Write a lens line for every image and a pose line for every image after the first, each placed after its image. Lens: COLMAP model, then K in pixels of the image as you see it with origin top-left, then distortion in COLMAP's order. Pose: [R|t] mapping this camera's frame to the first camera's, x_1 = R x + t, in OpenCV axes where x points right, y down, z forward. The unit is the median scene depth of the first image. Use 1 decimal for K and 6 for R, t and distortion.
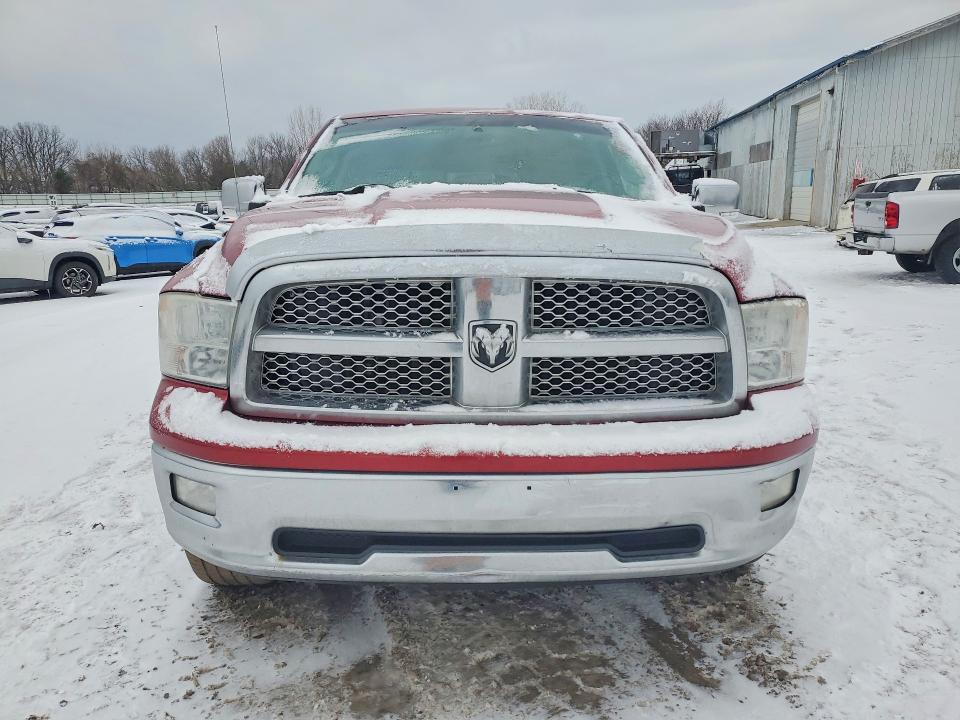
lens RADIAL K [[732.5, 0, 480.0], [0, 732.5, 360.0], [0, 0, 1]] dist [0.070644, -0.074361]
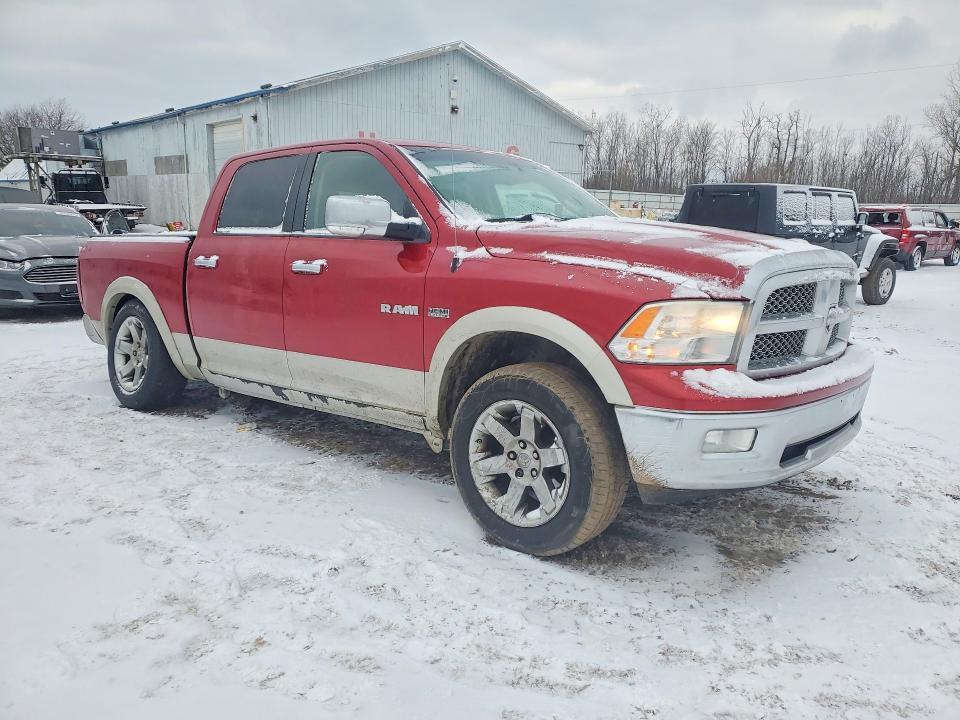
lens RADIAL K [[732.5, 0, 480.0], [0, 732.5, 360.0], [0, 0, 1]] dist [0.070644, -0.074361]
pose [[0.673018, -0.106941, 0.731854, -0.141020], [0.117575, 0.992379, 0.036888, -0.006507], [-0.730221, 0.061221, 0.680463, 0.031898]]
